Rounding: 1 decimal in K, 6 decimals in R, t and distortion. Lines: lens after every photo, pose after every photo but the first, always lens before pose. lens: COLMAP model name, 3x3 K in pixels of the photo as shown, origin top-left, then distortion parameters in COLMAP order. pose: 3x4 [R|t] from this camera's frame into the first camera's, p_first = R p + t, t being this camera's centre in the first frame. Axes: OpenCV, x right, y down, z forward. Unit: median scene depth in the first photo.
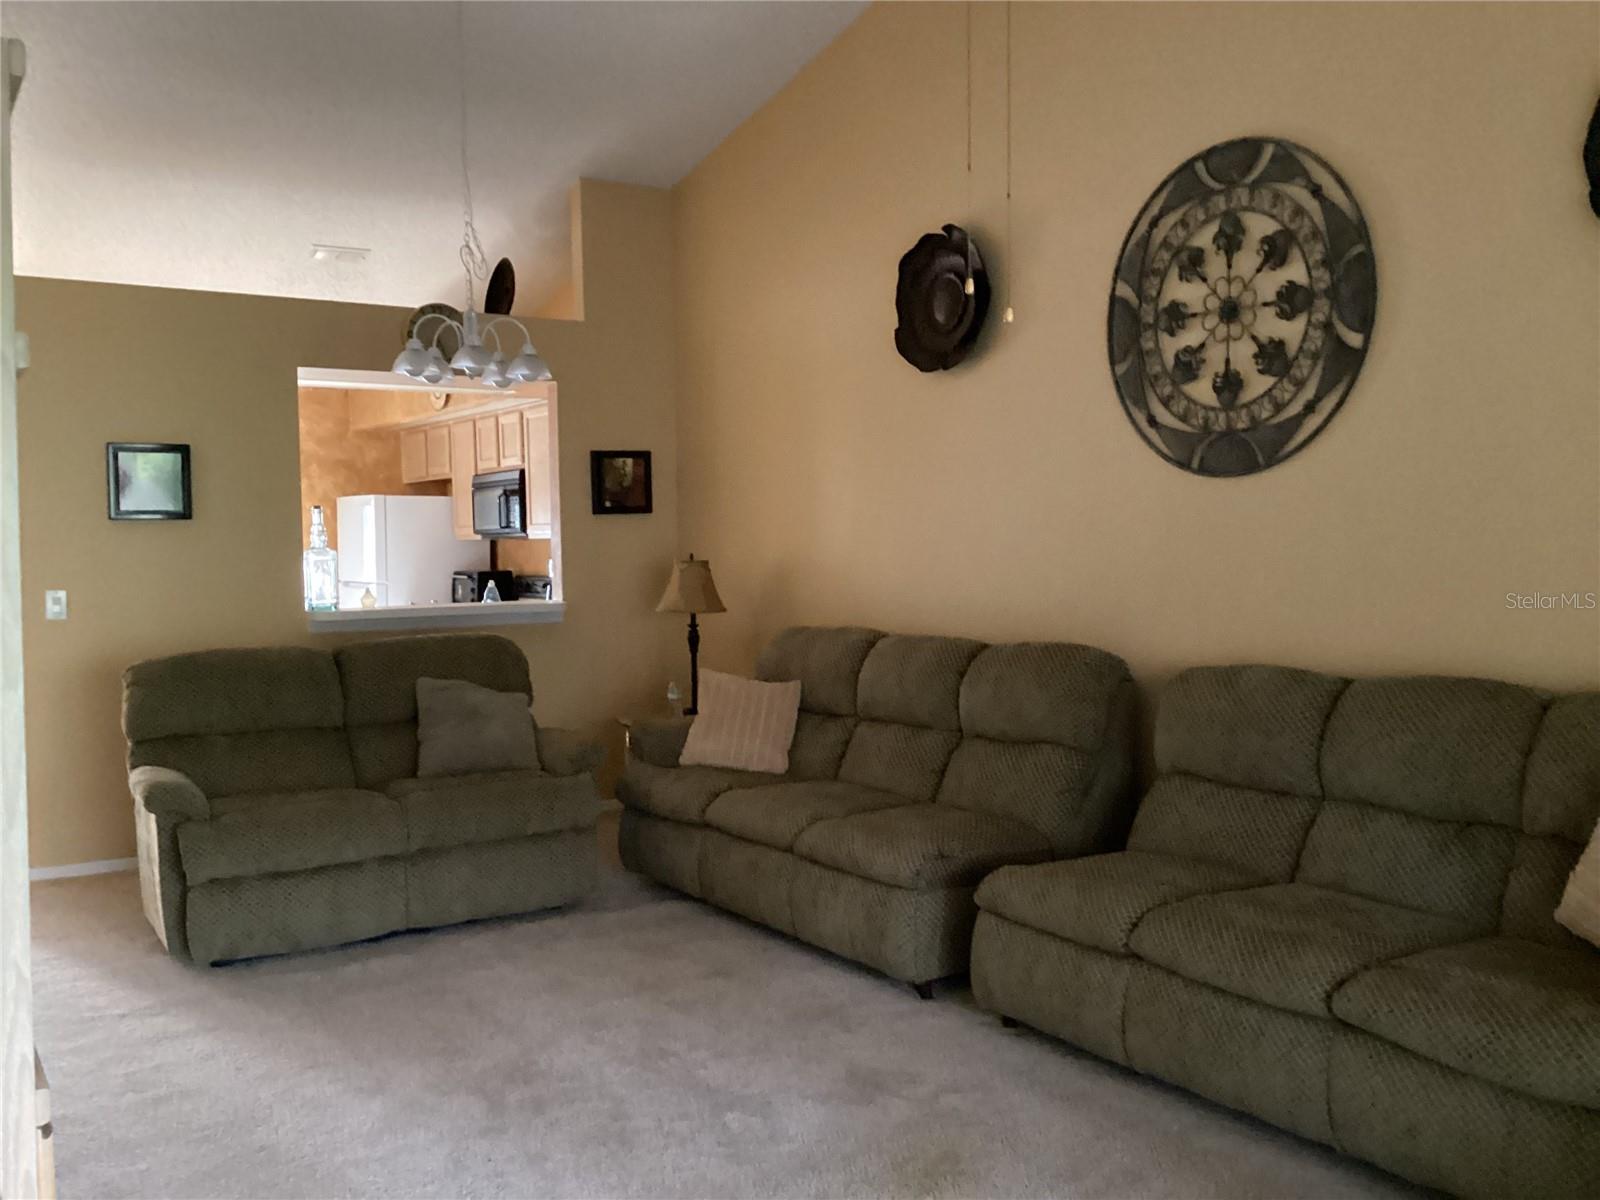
lens RADIAL K [[1486.9, 0, 800.0], [0, 1486.9, 600.0], [0, 0, 1]] dist [0.144623, -0.283418]
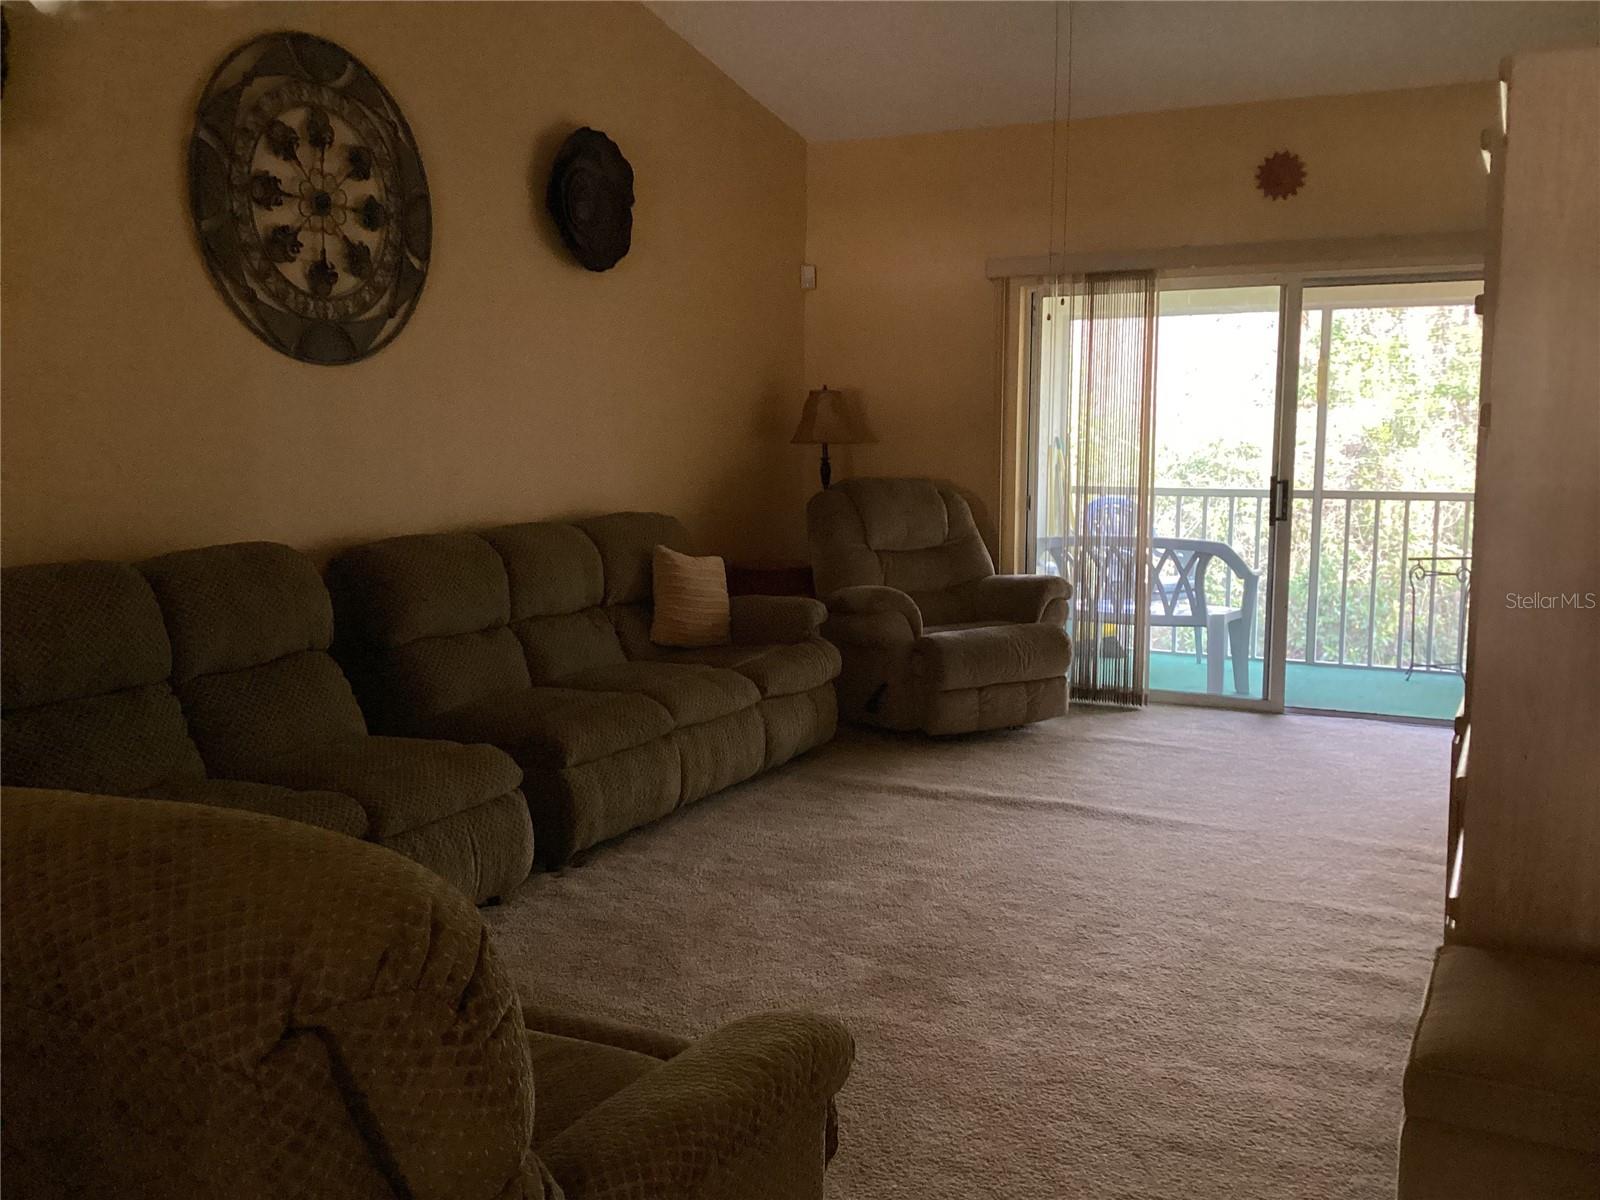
lens RADIAL K [[1486.9, 0, 800.0], [0, 1486.9, 600.0], [0, 0, 1]] dist [0.144623, -0.283418]
pose [[-0.512281, -0.085588, 0.854543, -0.805303], [0.037583, 0.991834, 0.121869, -0.034424], [-0.857995, 0.094548, -0.504881, 1.272632]]
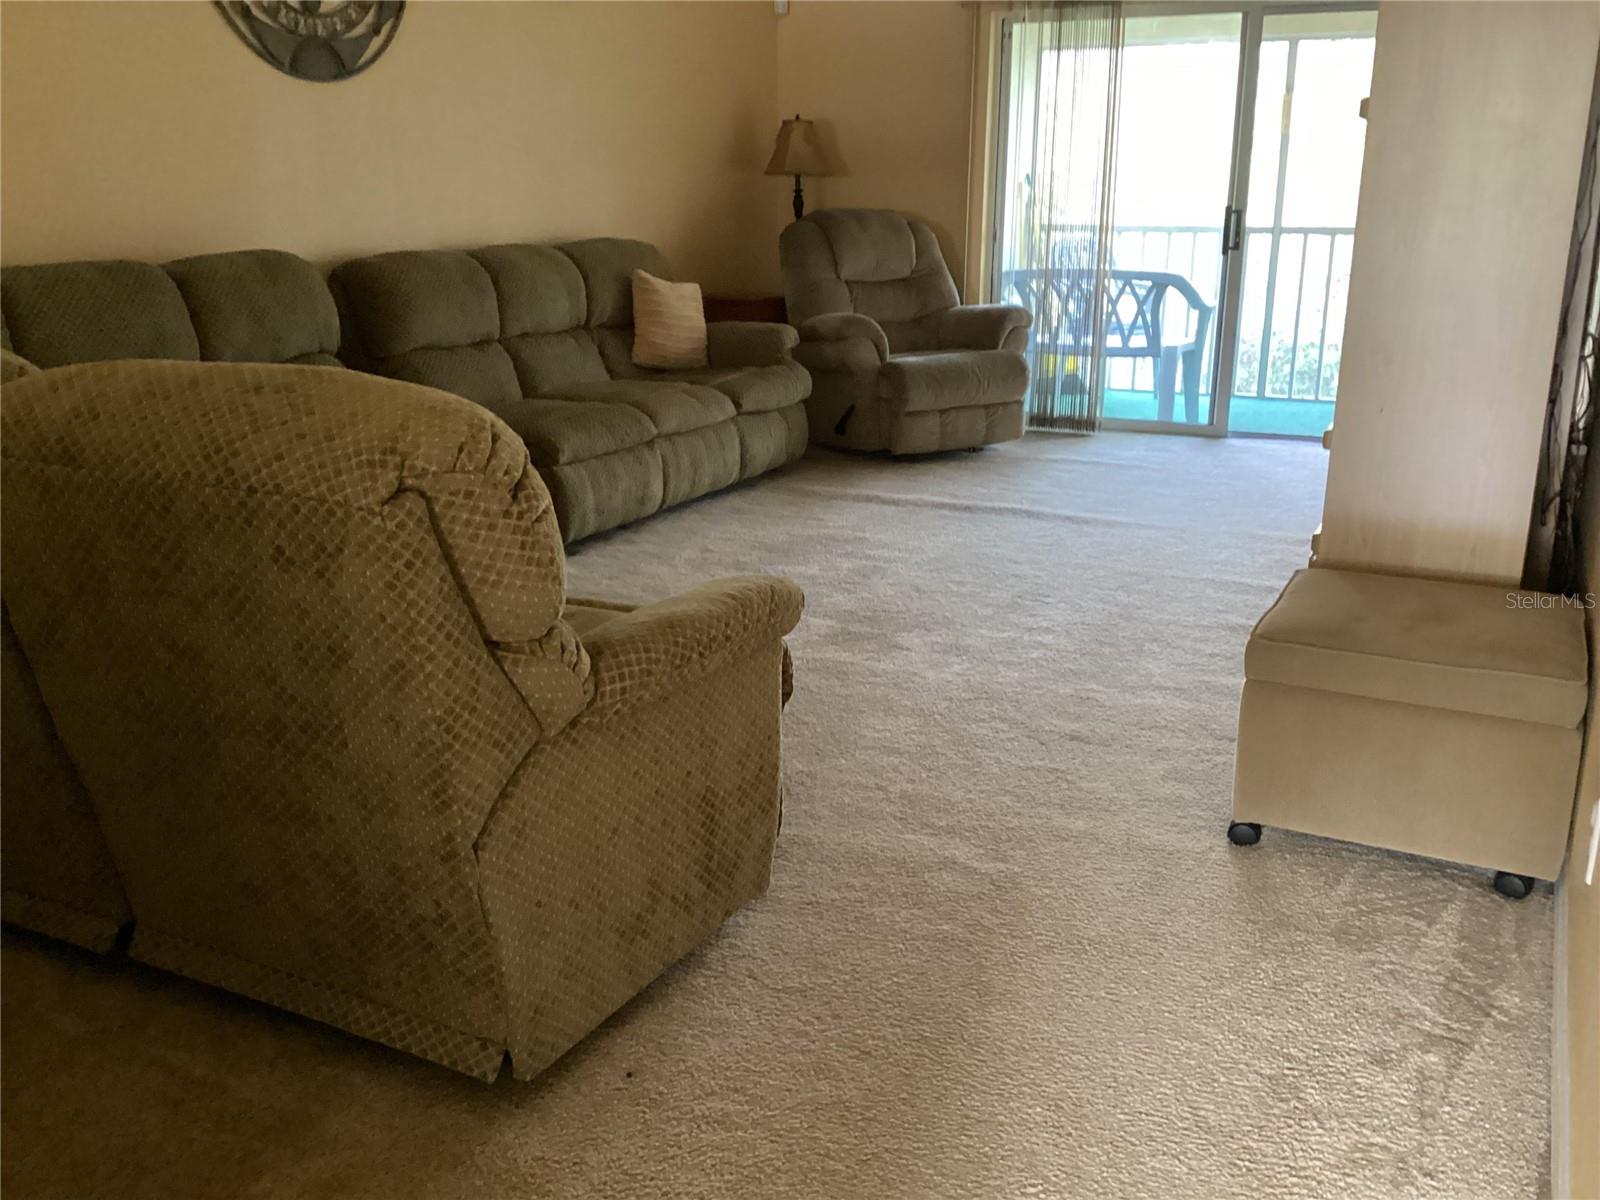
lens RADIAL K [[1486.9, 0, 800.0], [0, 1486.9, 600.0], [0, 0, 1]] dist [0.144623, -0.283418]
pose [[-0.523954, -0.215309, 0.824084, -0.901251], [0.034573, 0.961349, 0.273154, -0.007064], [-0.851045, 0.171611, -0.496259, 1.324295]]
